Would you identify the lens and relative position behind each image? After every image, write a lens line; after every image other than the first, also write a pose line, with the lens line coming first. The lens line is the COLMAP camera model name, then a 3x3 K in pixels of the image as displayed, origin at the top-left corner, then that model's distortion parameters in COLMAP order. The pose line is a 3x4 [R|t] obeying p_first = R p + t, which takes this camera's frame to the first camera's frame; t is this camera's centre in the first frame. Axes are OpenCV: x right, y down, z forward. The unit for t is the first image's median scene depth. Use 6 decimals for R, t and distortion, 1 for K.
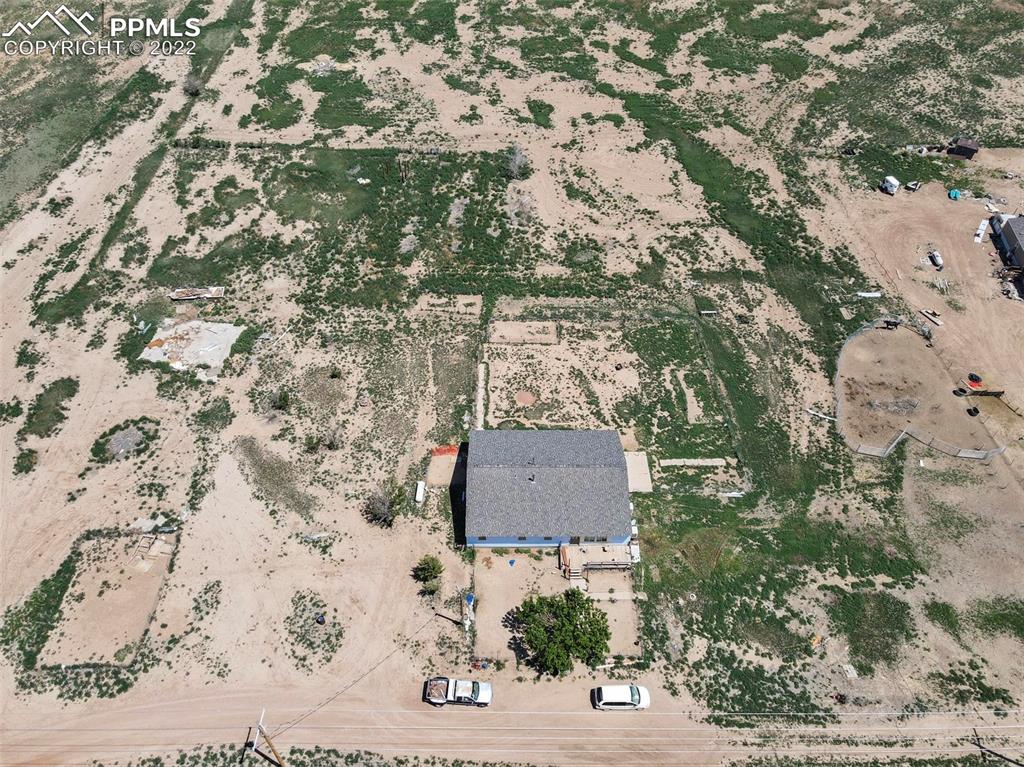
lens RADIAL K [[748.5, 0, 511.7], [0, 748.5, 384.0], [0, 0, 1]] dist [0.013028, 0.008564]
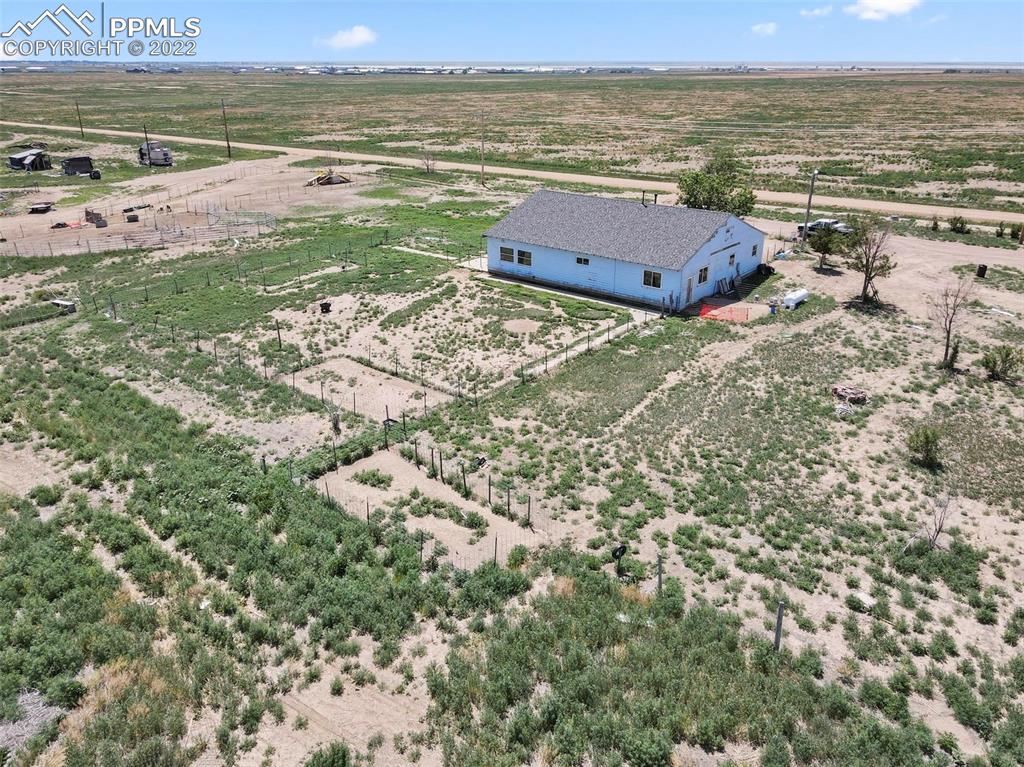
lens RADIAL K [[748.5, 0, 513.8], [0, 748.5, 384.1], [0, 0, 1]] dist [0.013028, 0.008564]
pose [[-0.765689, -0.259884, 0.588371, -0.300561], [0.451895, 0.433600, 0.779604, -0.377385], [-0.457725, 0.862816, -0.214563, 1.202684]]
